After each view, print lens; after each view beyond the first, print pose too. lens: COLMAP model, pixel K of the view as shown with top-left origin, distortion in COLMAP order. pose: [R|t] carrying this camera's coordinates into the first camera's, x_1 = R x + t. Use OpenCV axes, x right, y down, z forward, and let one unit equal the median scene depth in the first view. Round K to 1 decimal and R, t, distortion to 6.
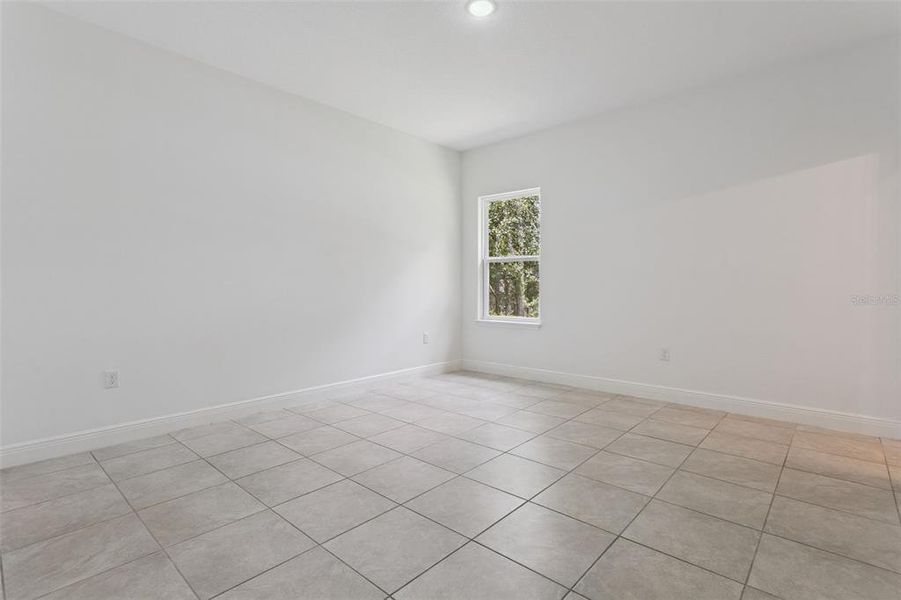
lens RADIAL K [[432.7, 0, 445.9], [0, 432.7, 286.7], [0, 0, 1]] dist [-0.000884, 0.000799]
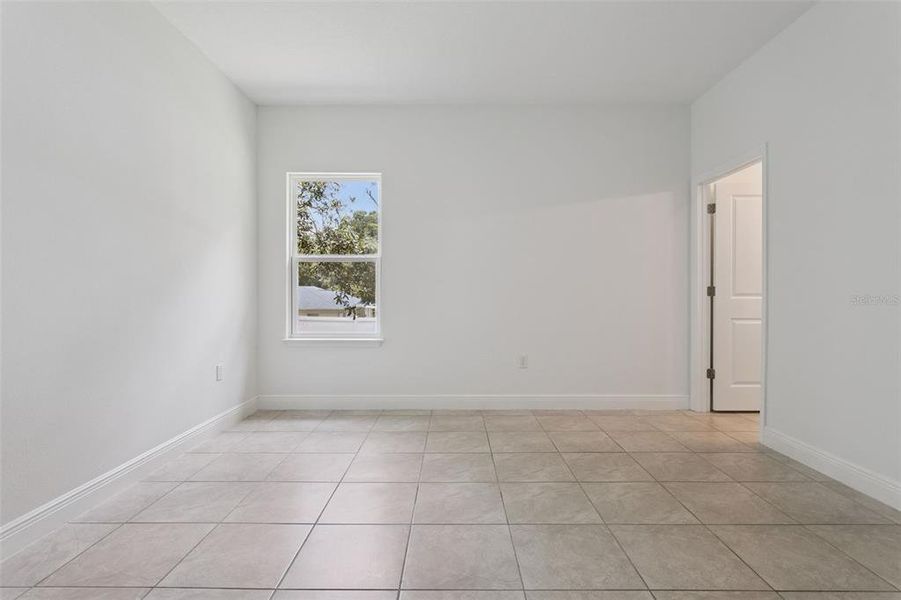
lens RADIAL K [[432.7, 0, 445.9], [0, 432.7, 286.7], [0, 0, 1]] dist [-0.000884, 0.000799]
pose [[0.746932, 0.017971, 0.664658, -0.287723], [0.000184, 0.999629, -0.027234, 0.011689], [-0.664901, 0.020464, 0.746651, 0.374621]]
